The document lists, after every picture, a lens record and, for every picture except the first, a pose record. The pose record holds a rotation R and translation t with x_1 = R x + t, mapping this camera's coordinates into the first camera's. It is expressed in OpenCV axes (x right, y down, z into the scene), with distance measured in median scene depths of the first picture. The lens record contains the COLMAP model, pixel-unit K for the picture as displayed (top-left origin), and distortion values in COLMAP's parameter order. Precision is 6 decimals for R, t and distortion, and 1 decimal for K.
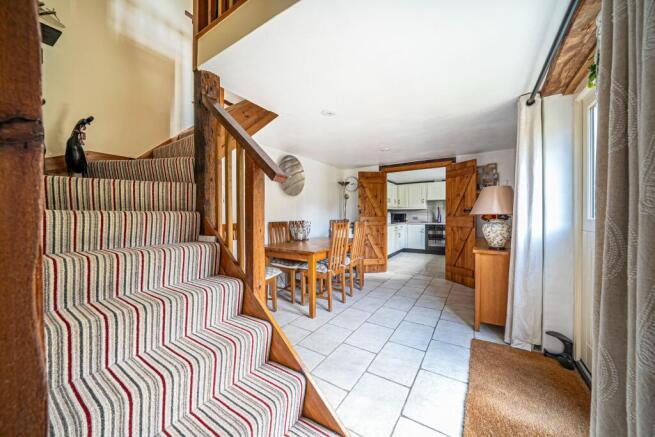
lens RADIAL K [[233.6, 0, 327.5], [0, 233.6, 218.5], [0, 0, 1]] dist [-0.000463, -0.000019]
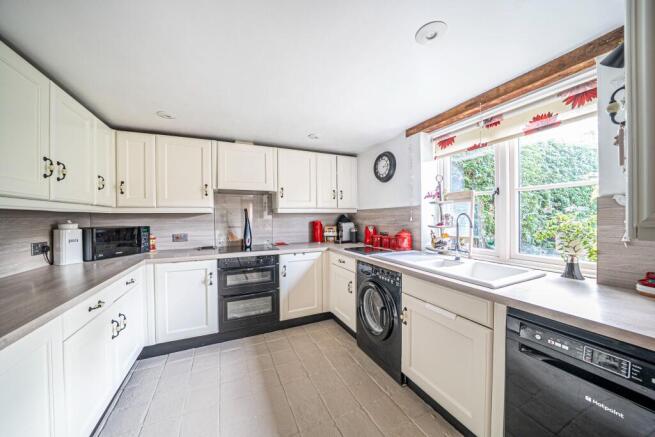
lens RADIAL K [[226.2, 0, 327.5], [0, 226.2, 218.5], [0, 0, 1]] dist [-0.024189, 0.000250]
pose [[0.533080, -0.005534, 0.846047, 0.365219], [0.016391, 0.999858, -0.003788, -0.046165], [-0.845906, 0.015887, 0.533095, 1.104557]]
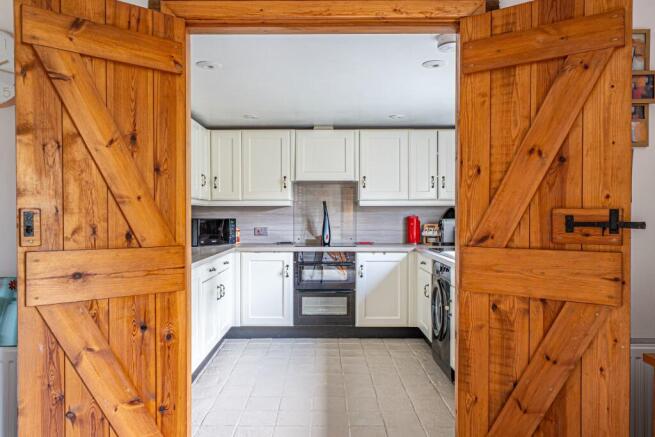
lens RADIAL K [[459.0, 0, 327.5], [0, 459.0, 218.5], [0, 0, 1]] dist [-0.003736, -0.003015]
pose [[0.834734, -0.001089, 0.550652, 0.150467], [0.002983, 0.999992, -0.002543, -0.033317], [-0.550645, 0.003766, 0.834731, 0.670528]]
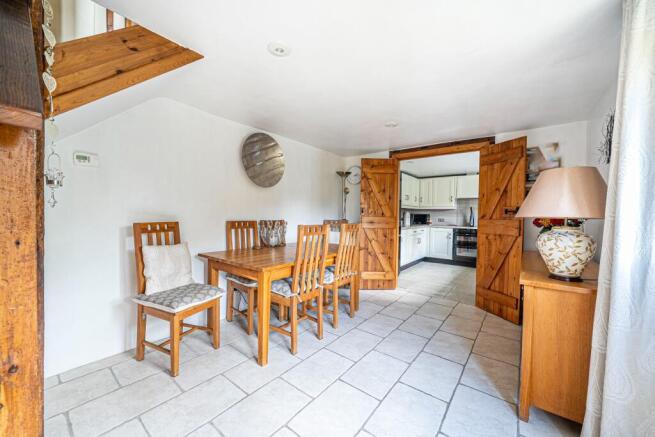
lens RADIAL K [[248.1, 0, 327.5], [0, 248.1, 218.5], [0, 0, 1]] dist [-0.000083, 0.000090]
pose [[0.995405, 0.023873, -0.092727, 0.110720], [-0.023564, 0.999713, 0.004431, -0.003200], [0.092806, -0.002226, 0.995682, 0.188433]]
